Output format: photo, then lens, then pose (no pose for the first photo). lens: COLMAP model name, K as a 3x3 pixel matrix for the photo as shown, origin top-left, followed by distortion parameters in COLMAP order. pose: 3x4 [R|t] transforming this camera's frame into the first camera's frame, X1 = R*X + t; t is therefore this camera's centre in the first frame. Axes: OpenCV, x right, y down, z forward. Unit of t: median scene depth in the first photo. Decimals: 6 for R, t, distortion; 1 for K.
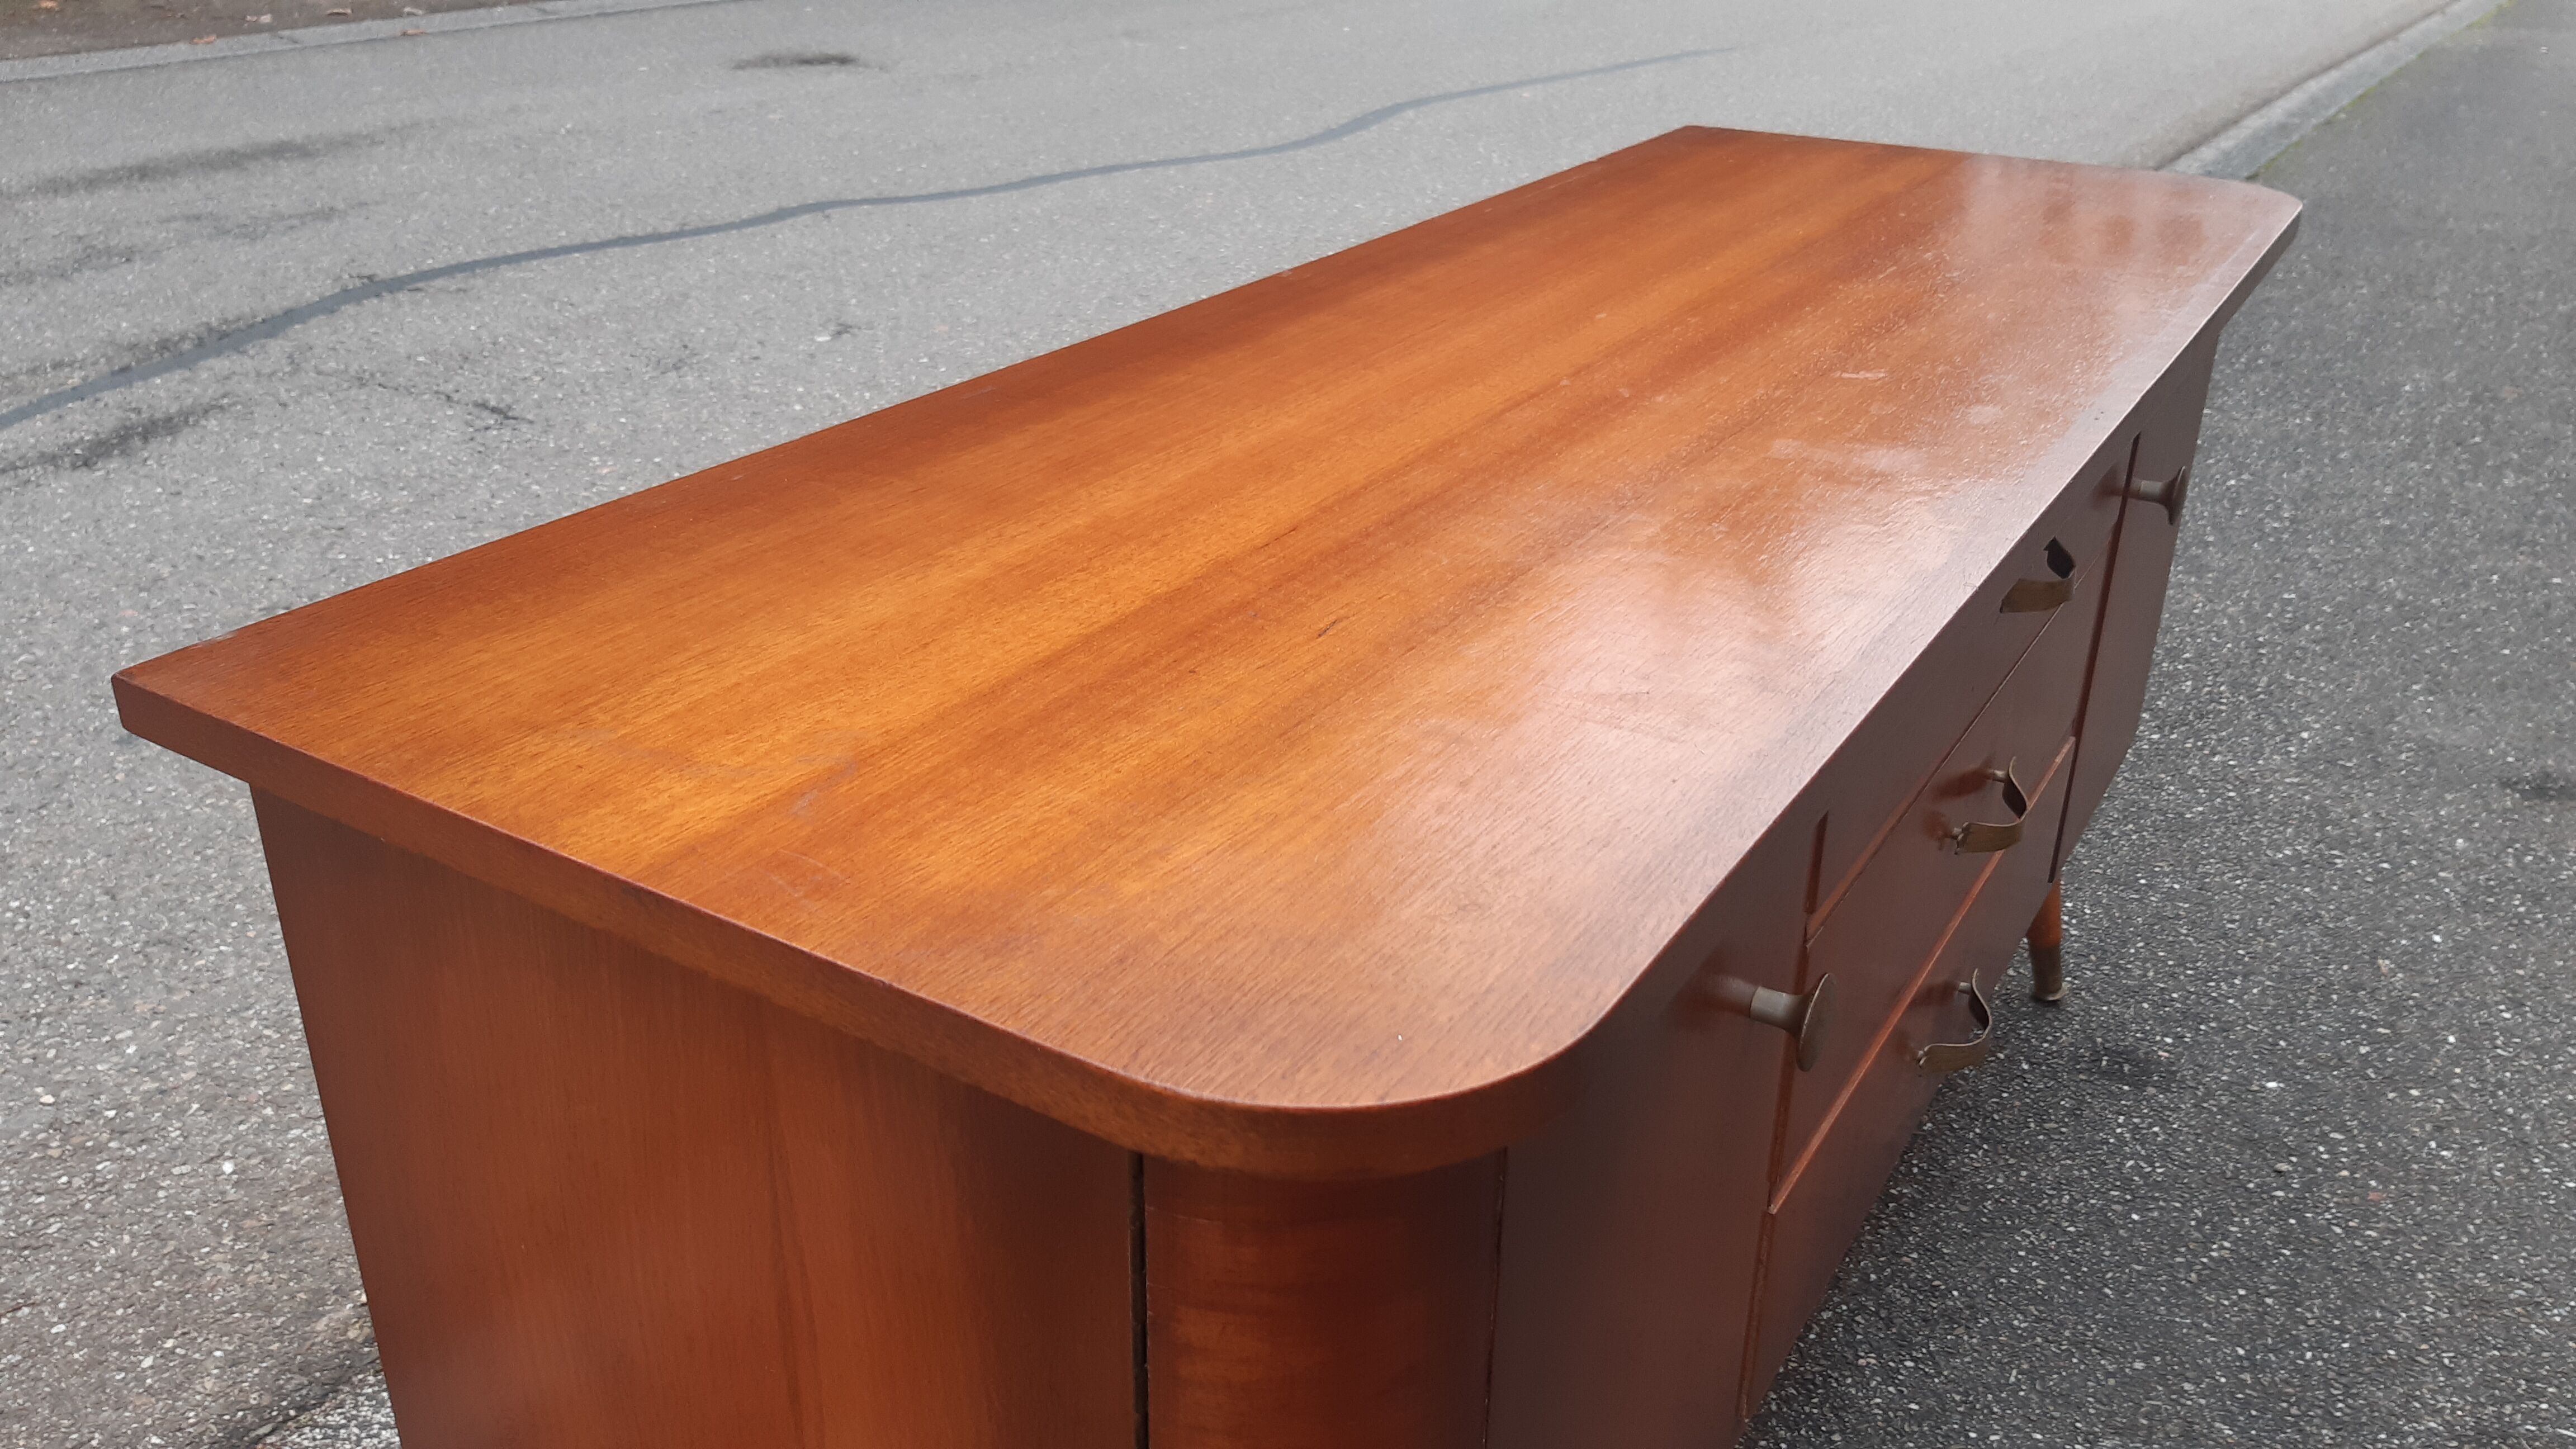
lens RADIAL K [[2085.9, 0, 1295.8], [0, 2085.9, 656.3], [0, 0, 1]] dist [0.004933, -0.059381]
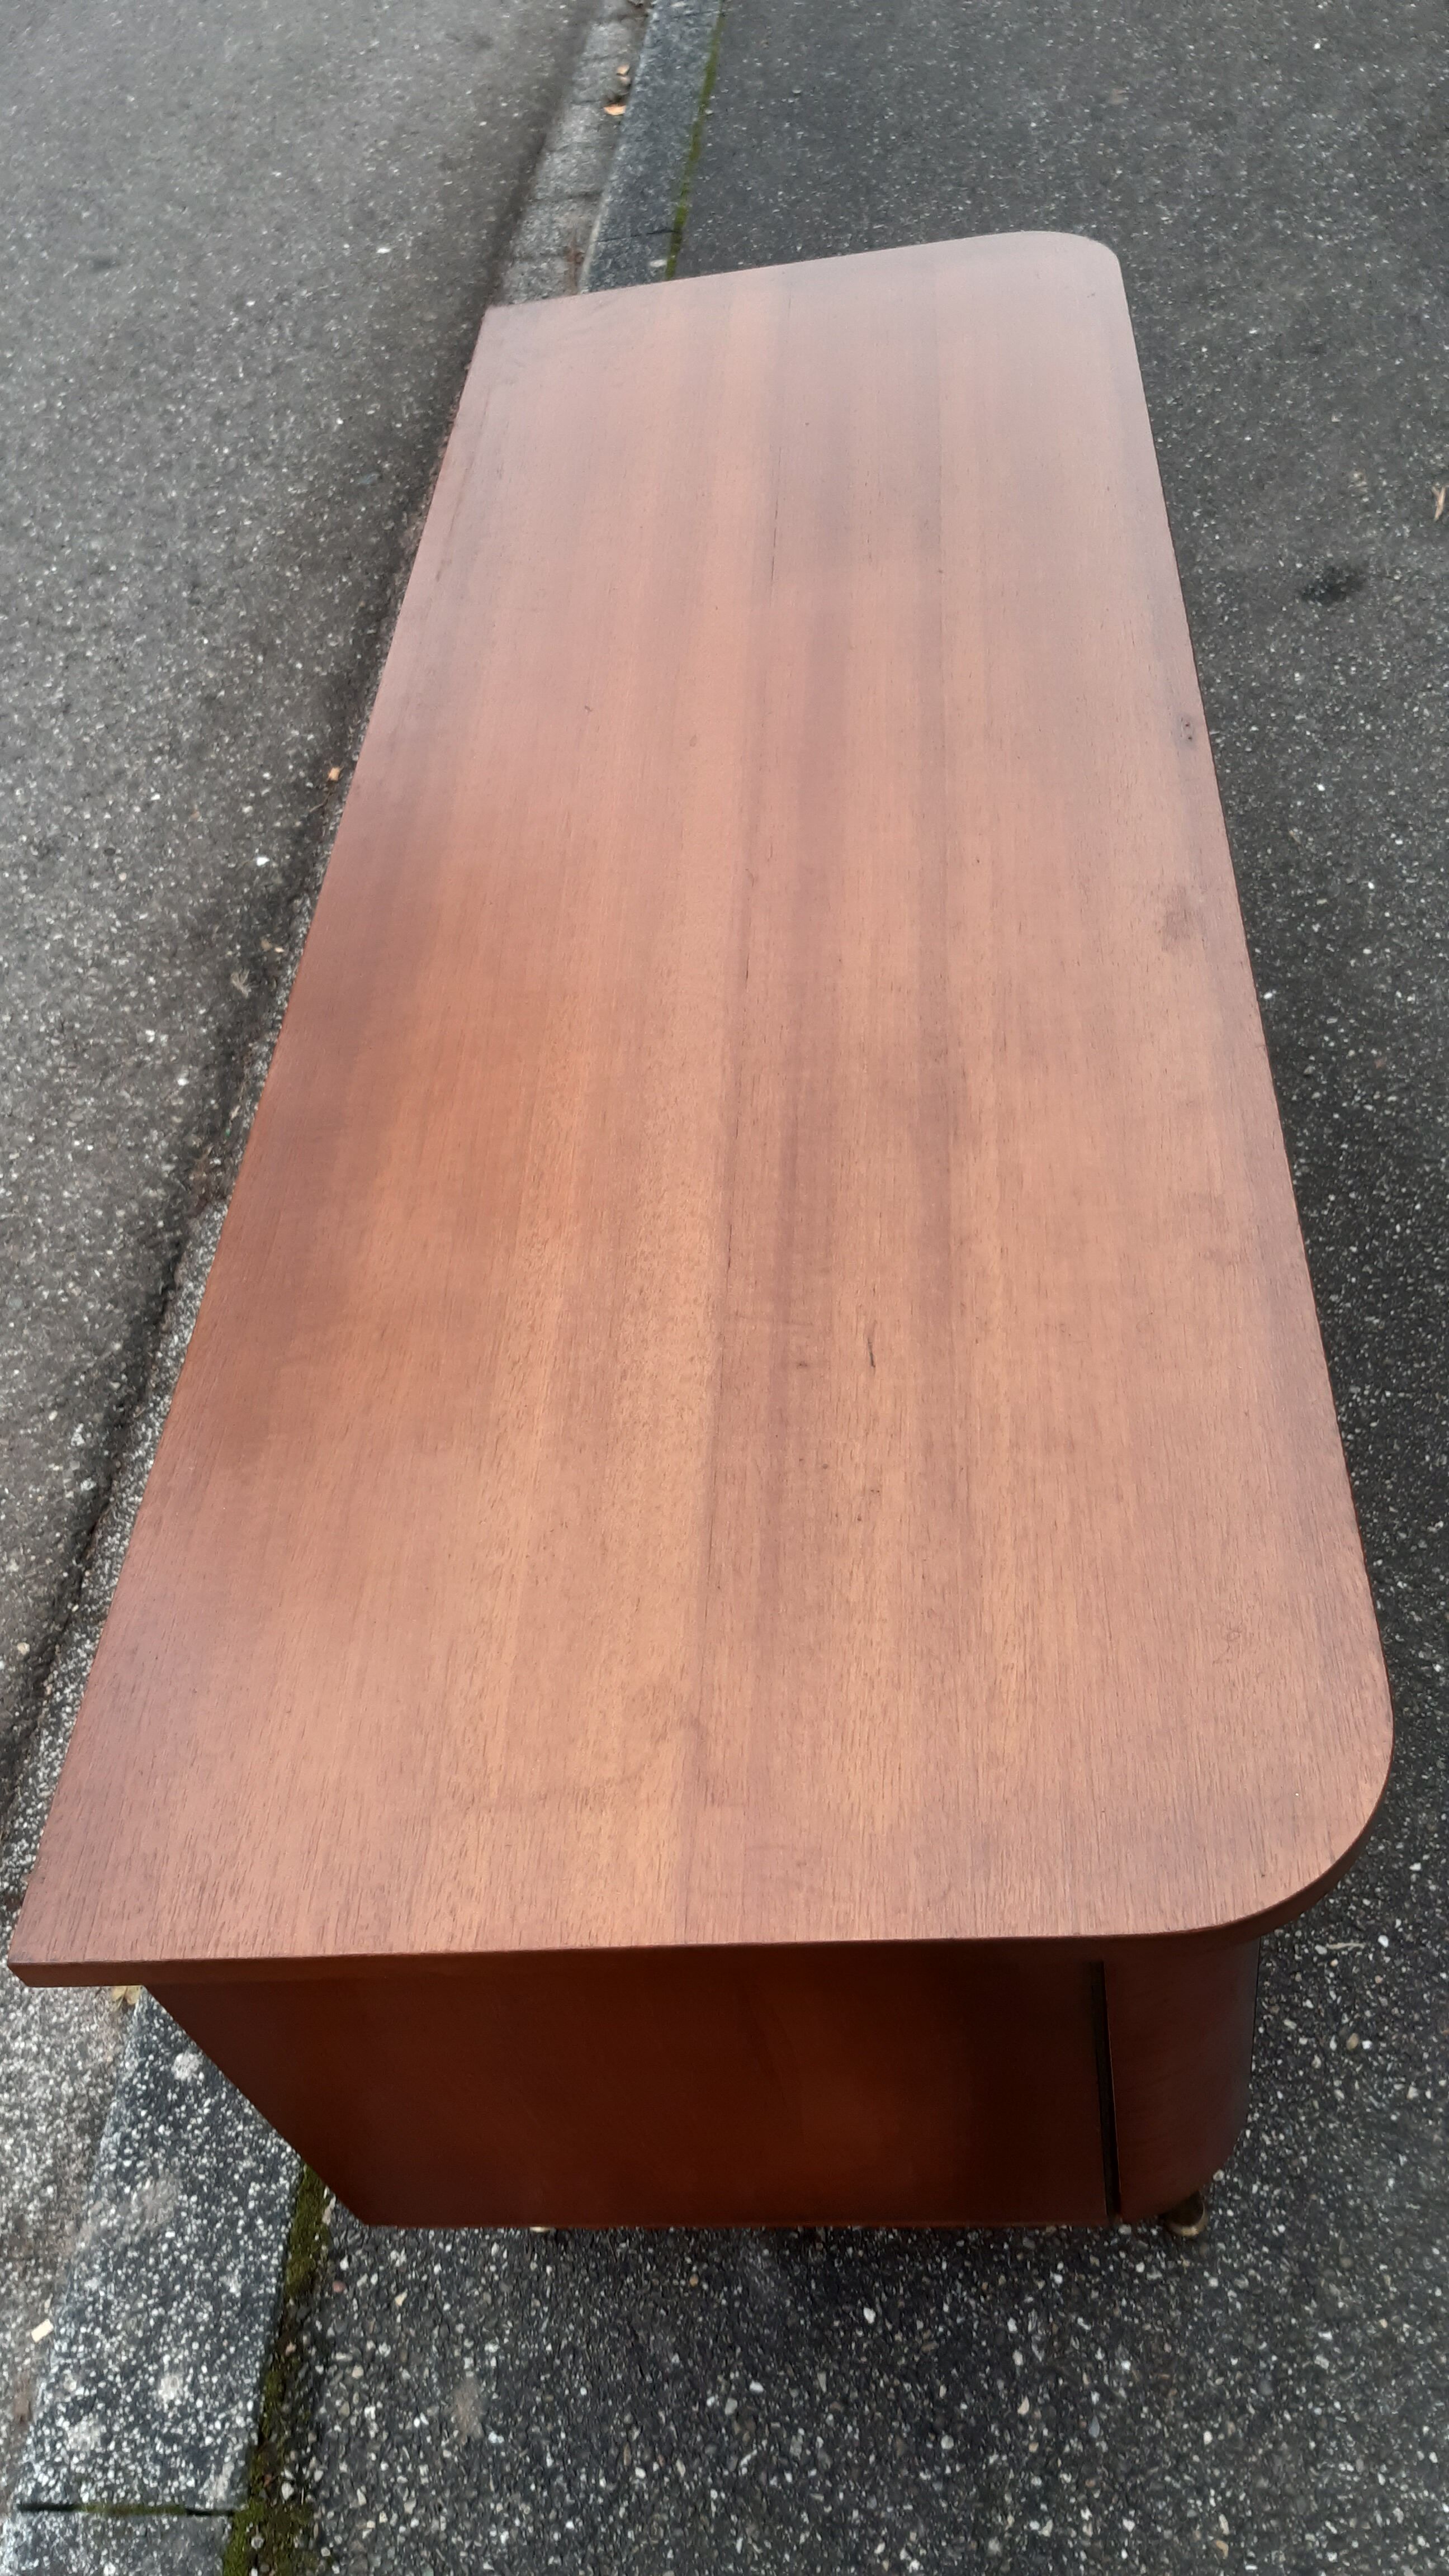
lens RADIAL K [[2104.2, 0, 795.9], [0, 2104.2, 1302.1], [0, 0, 1]] dist [0.067444, -0.160485]
pose [[0.854238, -0.465468, 0.231552, -0.134389], [0.343494, 0.839663, 0.420687, -0.262781], [-0.390242, -0.279830, 0.877158, -0.014872]]
